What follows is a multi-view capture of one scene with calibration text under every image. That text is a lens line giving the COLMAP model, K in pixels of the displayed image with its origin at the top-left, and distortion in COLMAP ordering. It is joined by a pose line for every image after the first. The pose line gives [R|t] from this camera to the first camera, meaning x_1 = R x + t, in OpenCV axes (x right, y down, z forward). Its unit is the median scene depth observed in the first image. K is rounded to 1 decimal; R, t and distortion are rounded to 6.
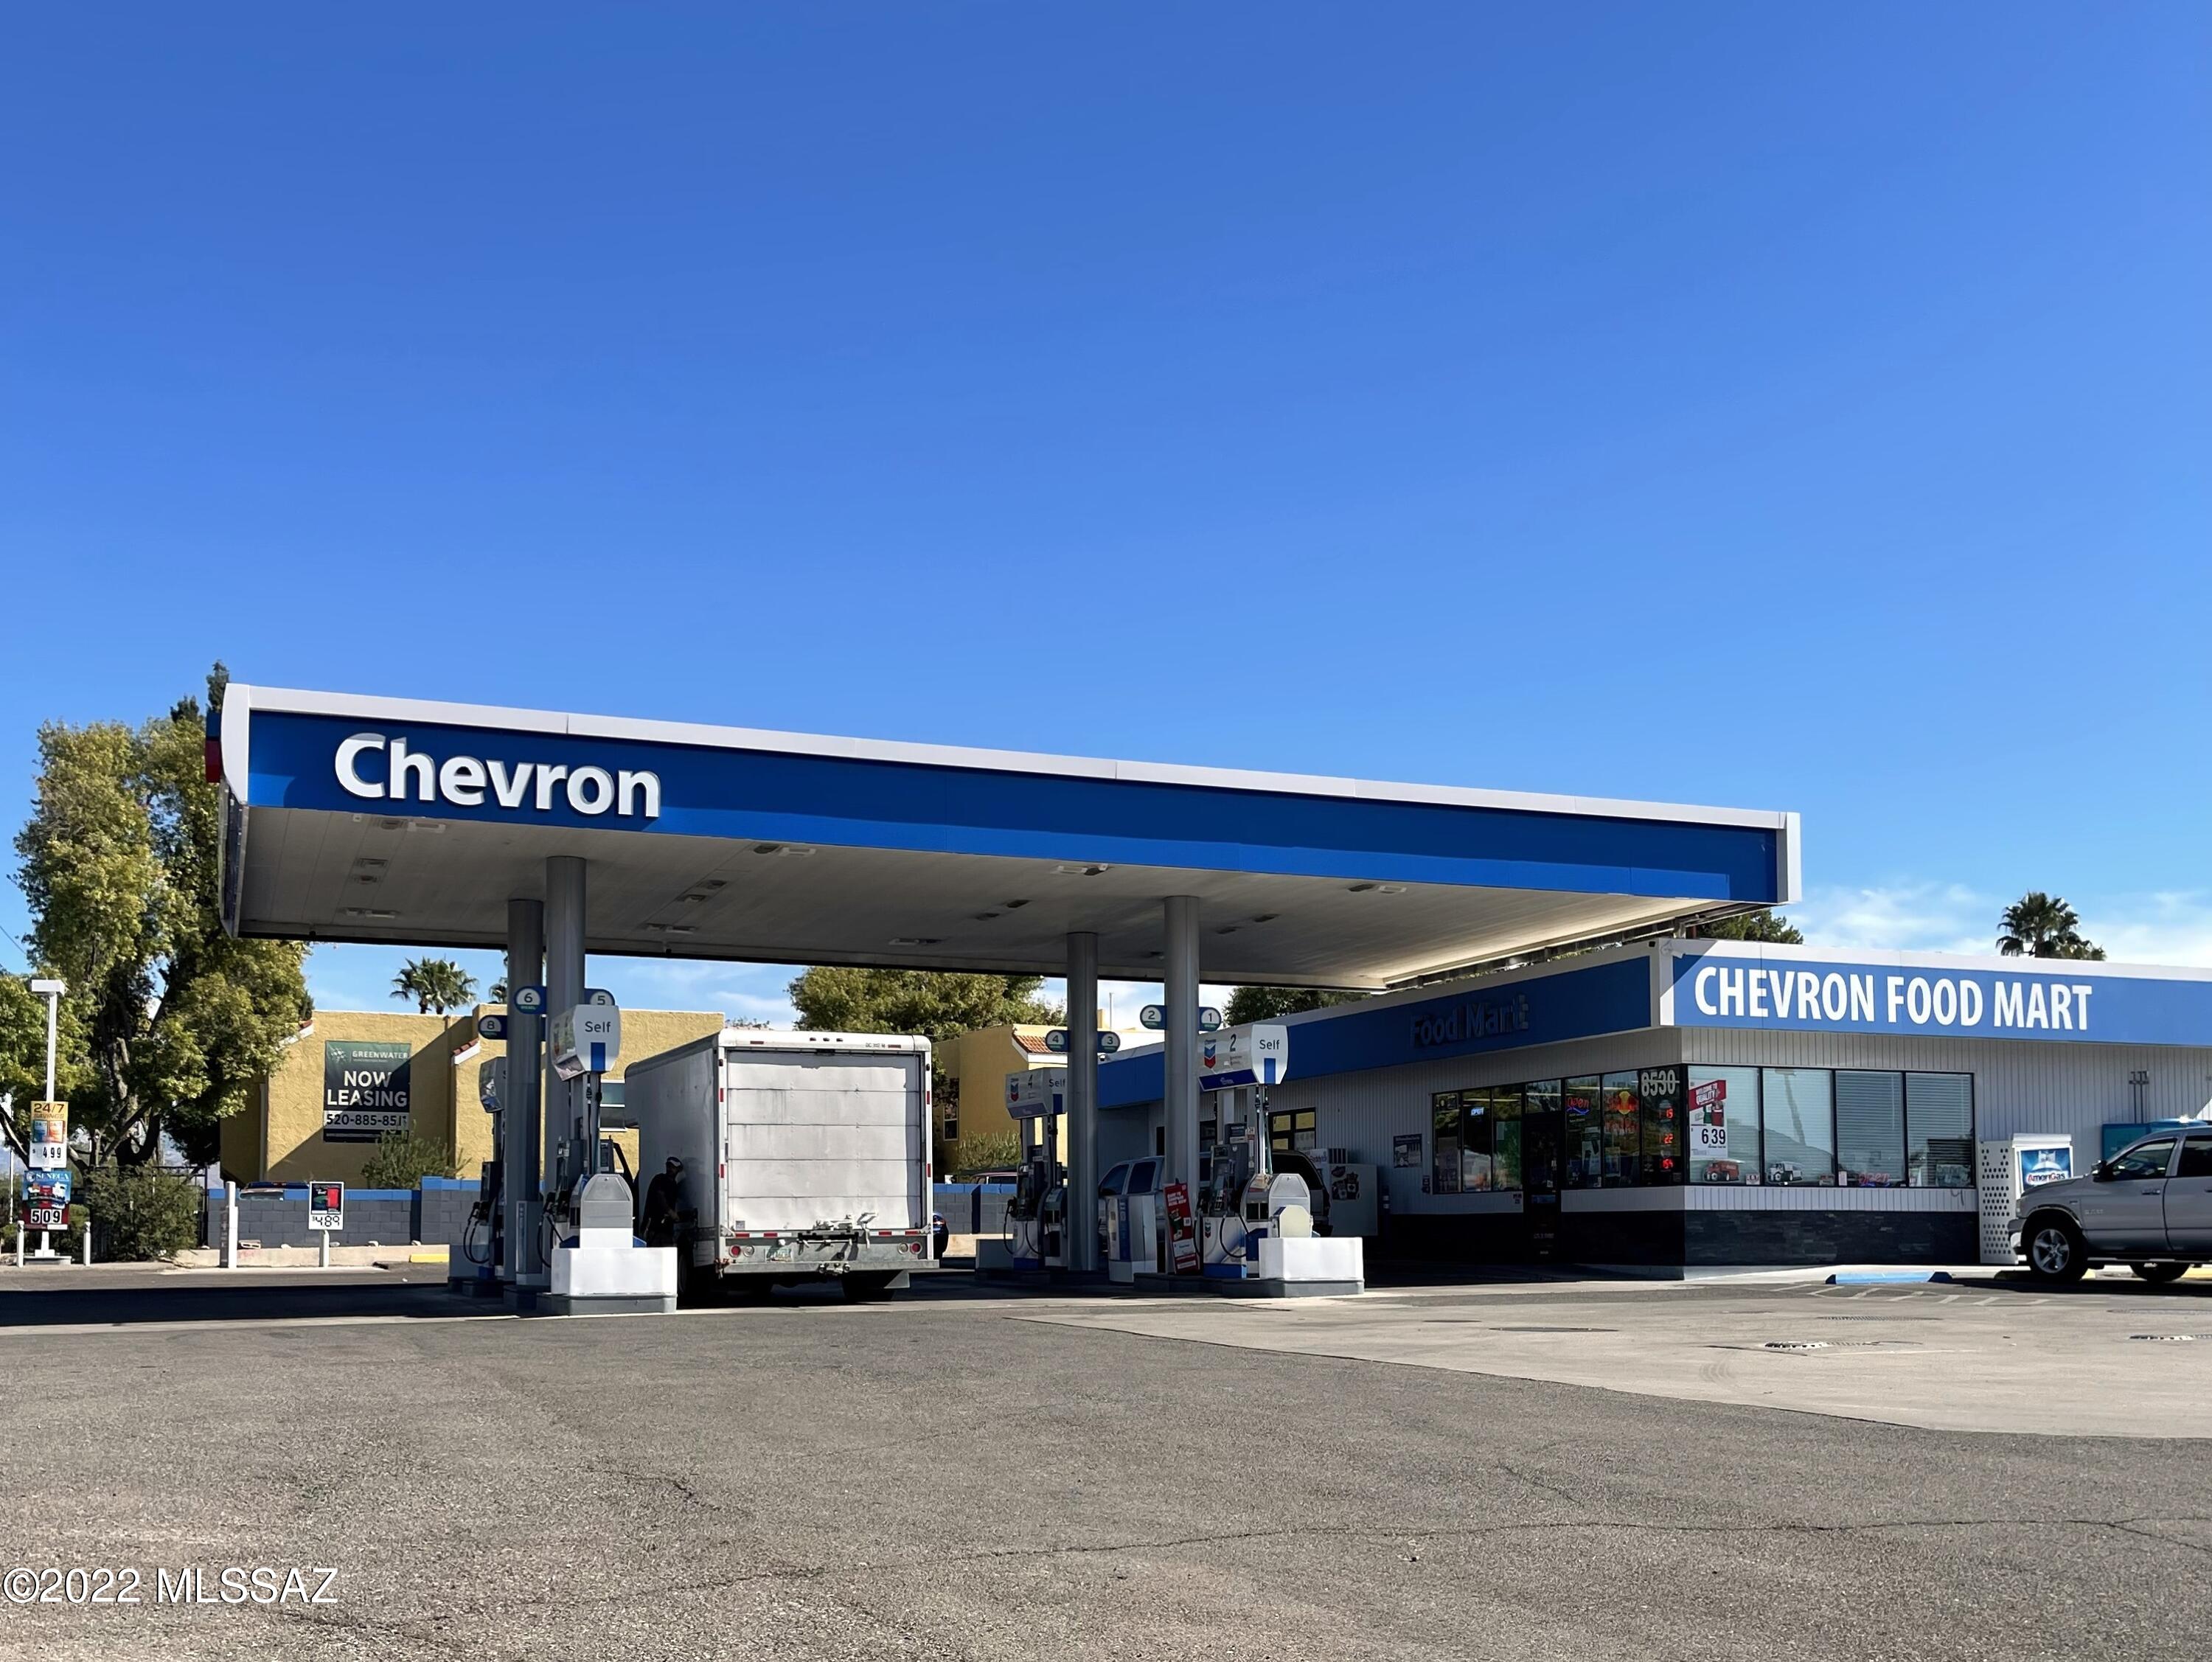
lens RADIAL K [[2225.7, 0, 1106.0], [0, 2225.7, 831.0], [0, 0, 1]] dist [-0.080682, 0.007794]
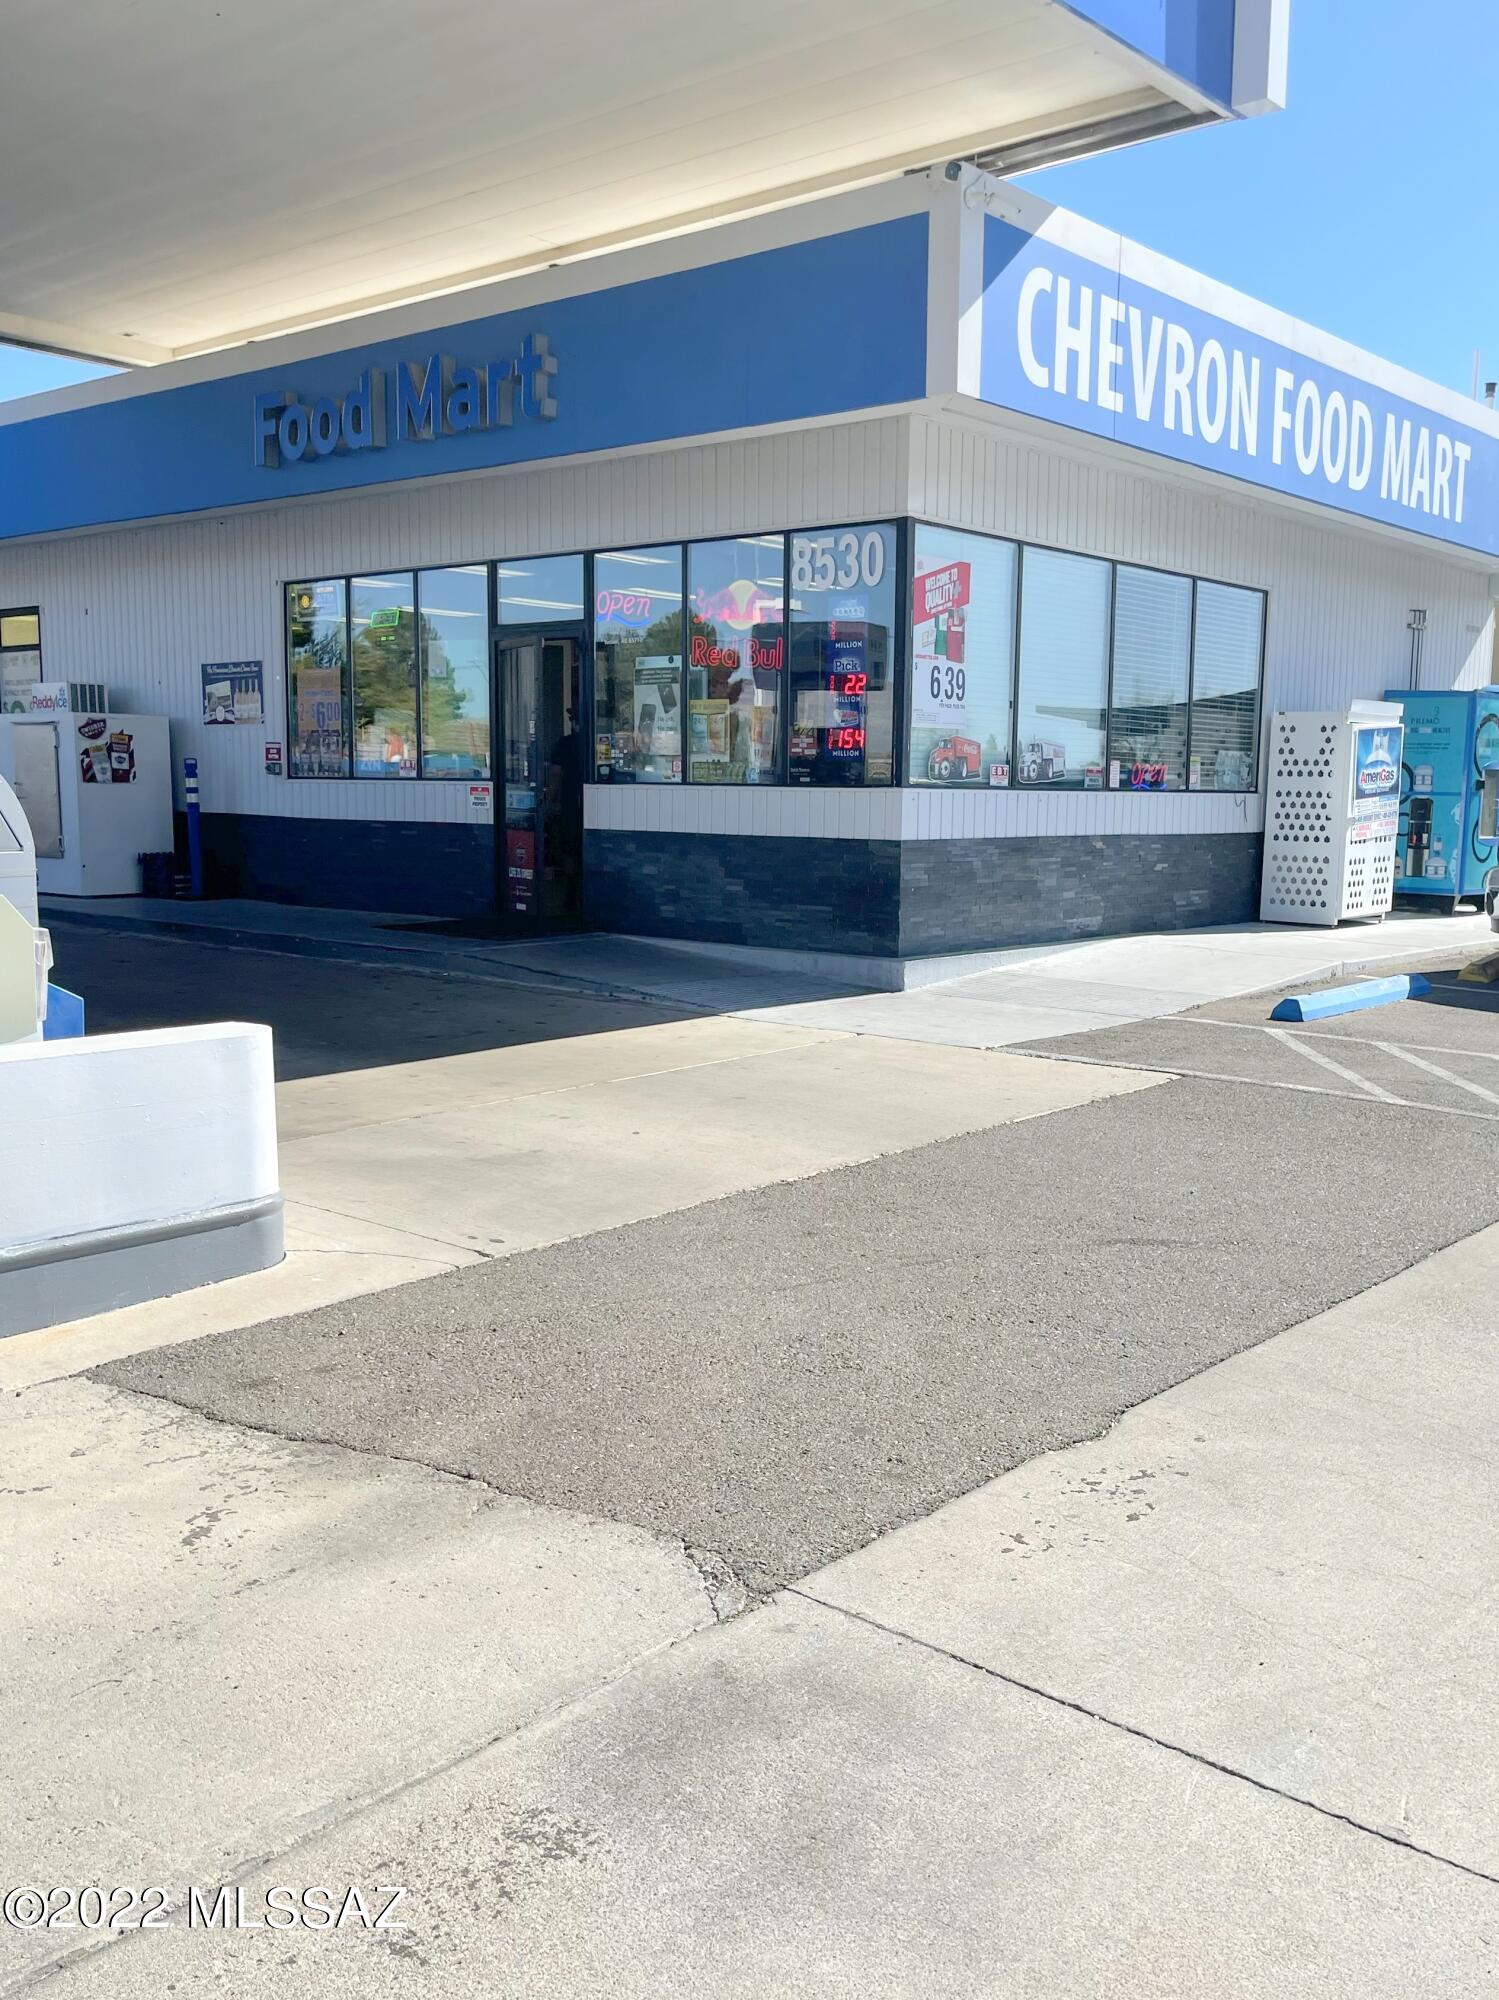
lens RADIAL K [[1756.1, 0, 753.4], [0, 1756.1, 1051.8], [0, 0, 1]] dist [0.044042, -0.008017]
pose [[0.891813, -0.060288, 0.448370, 0.062940], [-0.091231, 0.946755, 0.308760, 0.099567], [-0.443111, -0.316261, 0.838828, 0.671467]]
